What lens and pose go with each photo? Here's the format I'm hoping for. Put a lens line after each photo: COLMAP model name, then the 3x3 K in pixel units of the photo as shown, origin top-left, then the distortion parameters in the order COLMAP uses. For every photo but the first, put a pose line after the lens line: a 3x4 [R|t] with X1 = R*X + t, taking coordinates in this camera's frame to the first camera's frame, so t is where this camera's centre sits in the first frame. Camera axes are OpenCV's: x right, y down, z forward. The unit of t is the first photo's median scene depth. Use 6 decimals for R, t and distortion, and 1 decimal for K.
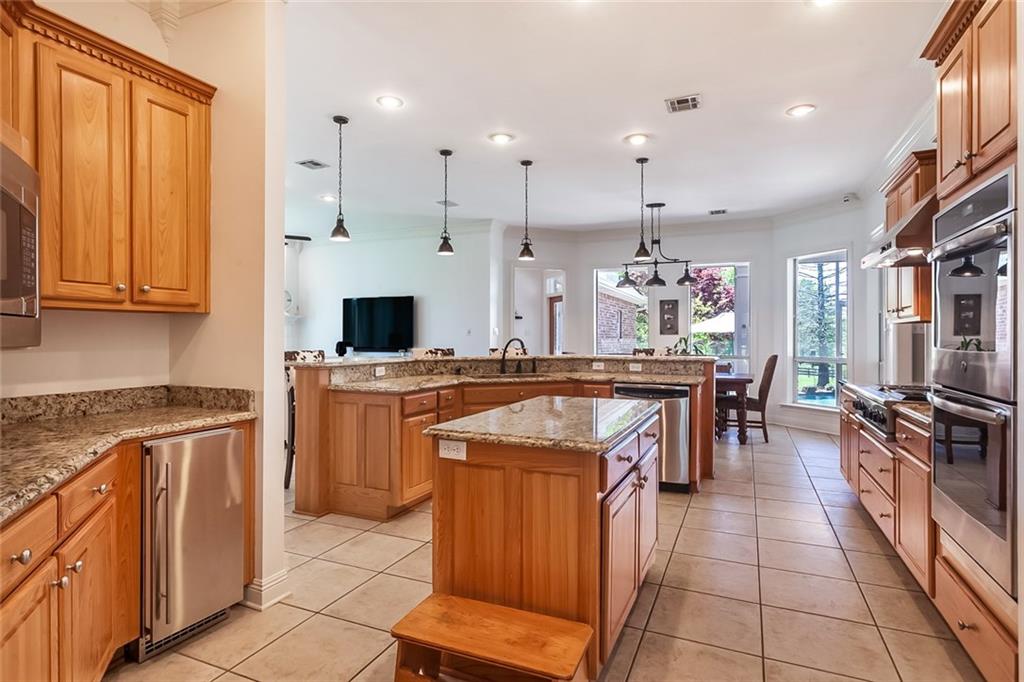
lens RADIAL K [[536.4, 0, 514.1], [0, 536.4, 341.4], [0, 0, 1]] dist [0.017498, 0.000207]
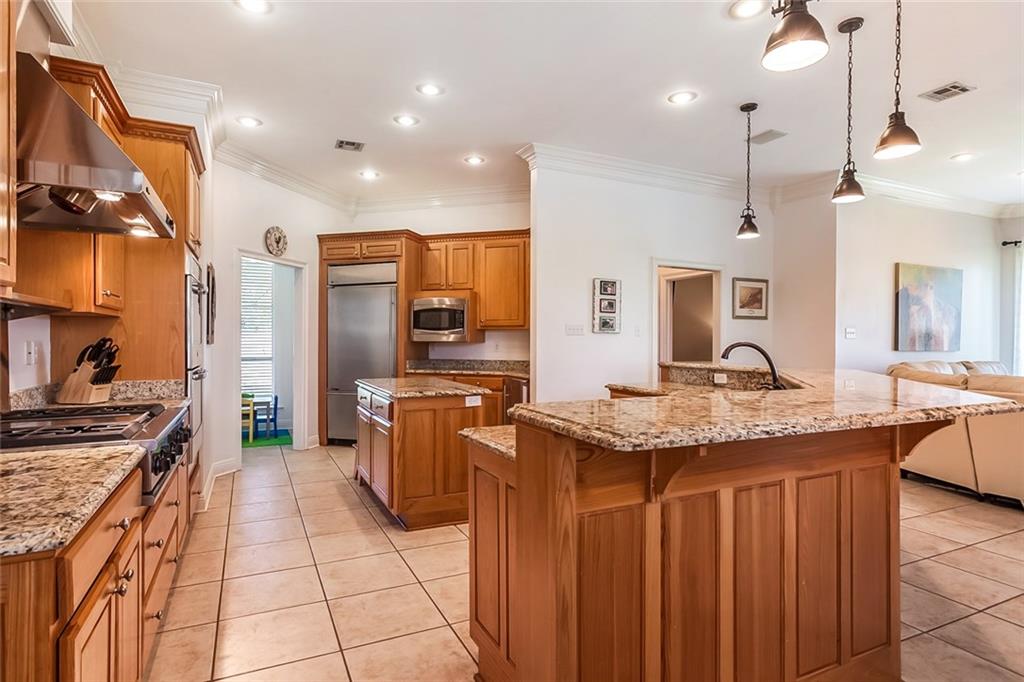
lens RADIAL K [[536.4, 0, 511.3], [0, 536.4, 339.4], [0, 0, 1]] dist [0.017498, 0.000207]
pose [[-0.647067, -0.003999, -0.762422, 0.666967], [-0.009793, 0.999947, 0.003067, -0.009644], [0.762370, 0.009451, -0.647073, 1.303093]]
